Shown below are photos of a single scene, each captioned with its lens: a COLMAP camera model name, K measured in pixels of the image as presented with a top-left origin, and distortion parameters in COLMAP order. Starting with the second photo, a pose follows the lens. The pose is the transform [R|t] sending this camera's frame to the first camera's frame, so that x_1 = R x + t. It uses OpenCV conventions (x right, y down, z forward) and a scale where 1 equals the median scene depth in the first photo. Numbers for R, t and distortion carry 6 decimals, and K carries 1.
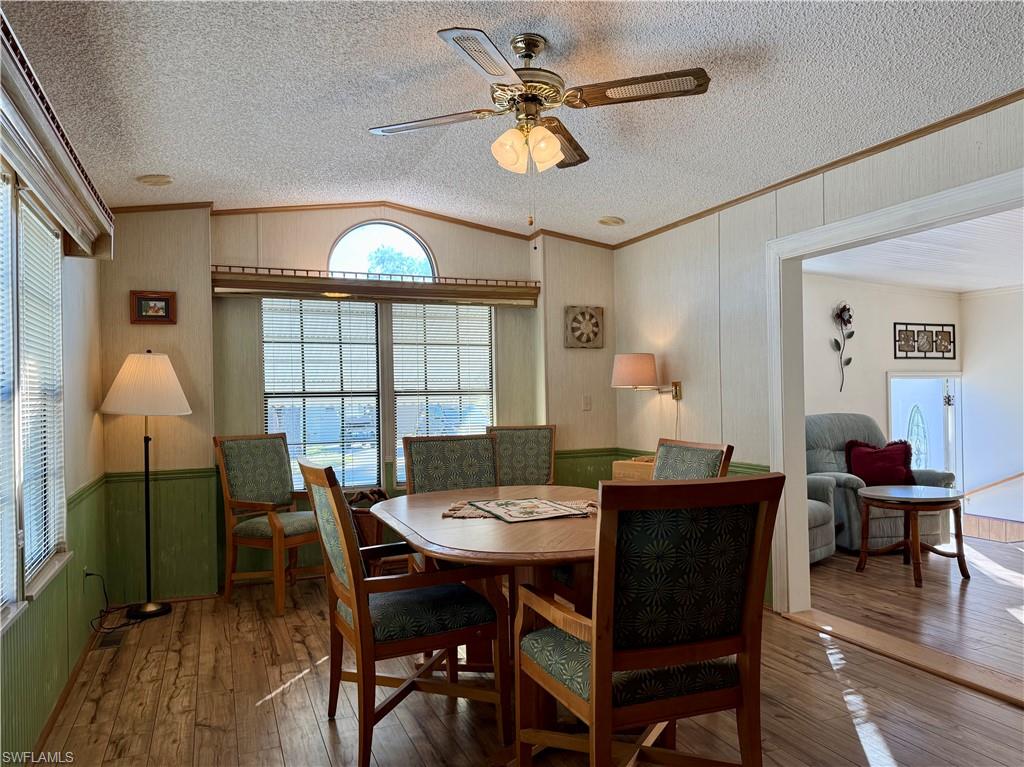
lens RADIAL K [[731.0, 0, 514.6], [0, 731.0, 390.1], [0, 0, 1]] dist [0.040515, -0.031109]
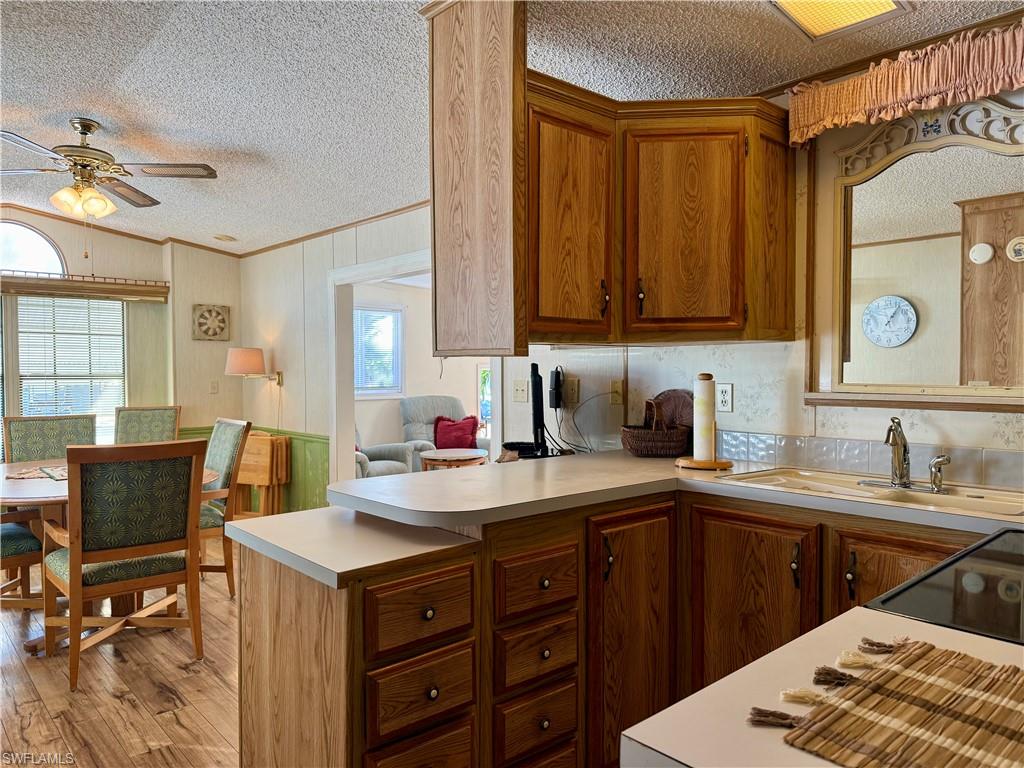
lens RADIAL K [[731.0, 0, 509.4], [0, 731.0, 380.8], [0, 0, 1]] dist [0.040515, -0.031109]
pose [[0.946671, 0.008525, 0.322089, 0.170457], [-0.014894, 0.999739, 0.017315, -0.020191], [-0.321857, -0.021188, 0.946551, -0.282365]]
